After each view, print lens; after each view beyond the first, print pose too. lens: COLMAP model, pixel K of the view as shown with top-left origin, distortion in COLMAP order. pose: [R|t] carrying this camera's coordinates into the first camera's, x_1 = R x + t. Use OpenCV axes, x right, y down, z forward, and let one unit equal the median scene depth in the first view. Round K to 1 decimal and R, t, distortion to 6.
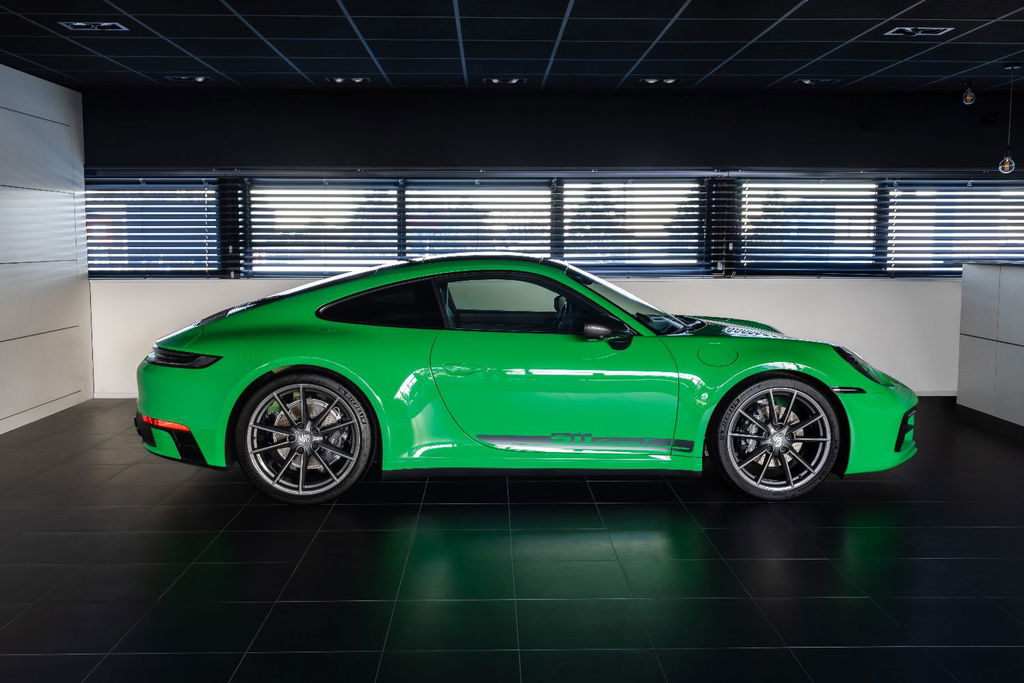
lens RADIAL K [[1066.6, 0, 512.0], [0, 1066.6, 341.5], [0, 0, 1]] dist [0.139036, 0.002212]
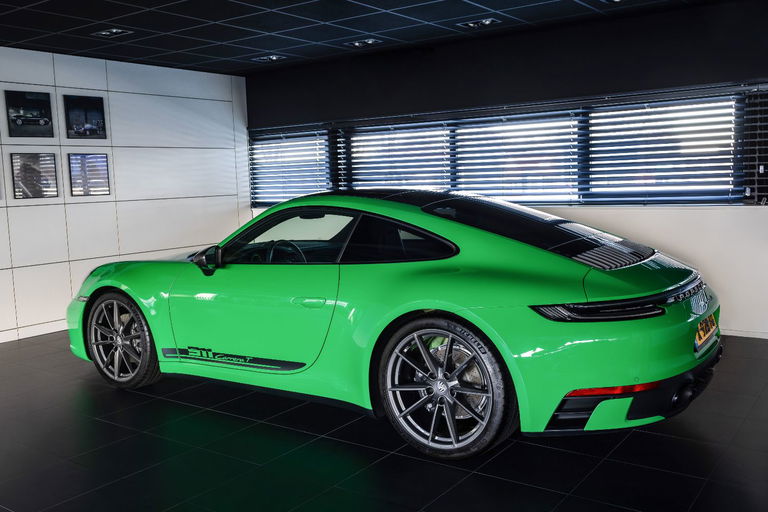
lens RADIAL K [[800.0, 0, 384.0], [0, 800.0, 256.0], [0, 0, 1]] dist [0.139036, 0.002212]
pose [[0.769355, 0.043104, -0.637365, 0.405695], [-0.030311, 0.999060, 0.030977, -0.029365], [0.638102, -0.004513, 0.769939, 0.282284]]
